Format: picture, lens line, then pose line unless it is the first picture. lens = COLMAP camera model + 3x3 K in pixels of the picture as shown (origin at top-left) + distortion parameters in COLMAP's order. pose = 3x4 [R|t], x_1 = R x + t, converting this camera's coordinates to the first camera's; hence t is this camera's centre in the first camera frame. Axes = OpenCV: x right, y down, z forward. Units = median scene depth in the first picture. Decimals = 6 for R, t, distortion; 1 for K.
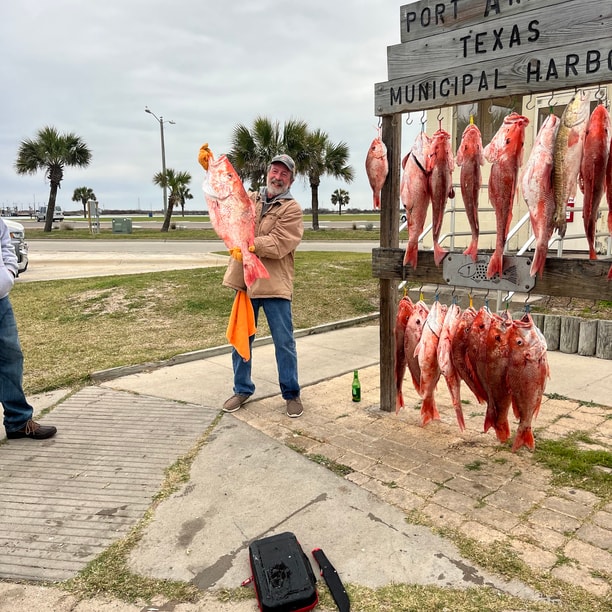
lens RADIAL K [[621.0, 0, 303.1], [0, 621.0, 309.0], [0, 0, 1]] dist [0.039557, -0.015083]
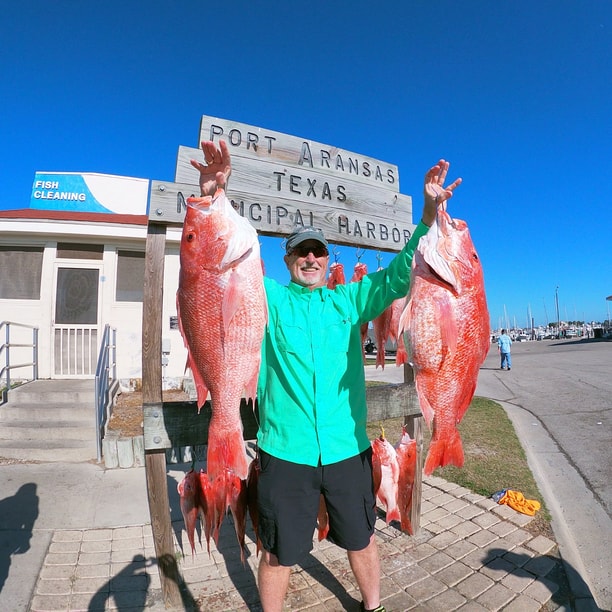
lens RADIAL K [[351.8, 0, 308.6], [0, 351.8, 305.6], [0, 0, 1]] dist [-0.209917, 0.040723]
pose [[0.277044, 0.107294, 0.954848, -0.222329], [0.174404, 0.971624, -0.159781, -0.139854], [-0.944897, 0.210796, 0.250470, 0.883400]]
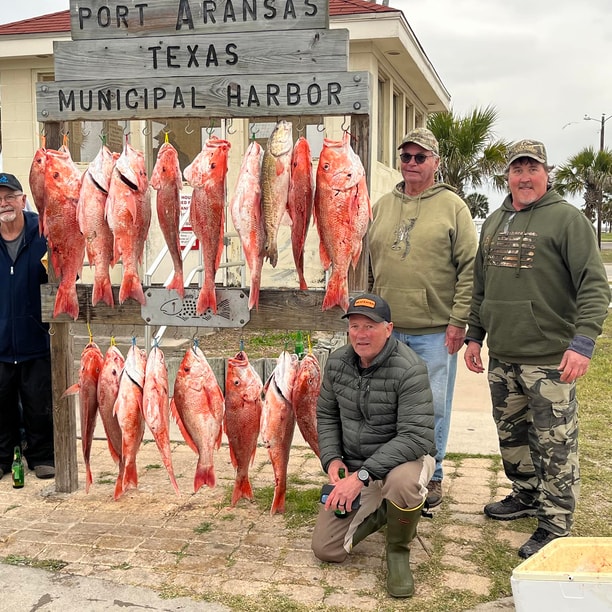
lens RADIAL K [[875.0, 0, 306.0], [0, 875.0, 306.0], [0, 0, 1]] dist [0.133372, -0.489322]
pose [[0.829819, -0.041913, 0.556456, -0.283028], [0.081664, 0.995561, -0.046795, 0.010100], [-0.552025, 0.084274, 0.829558, -0.134504]]
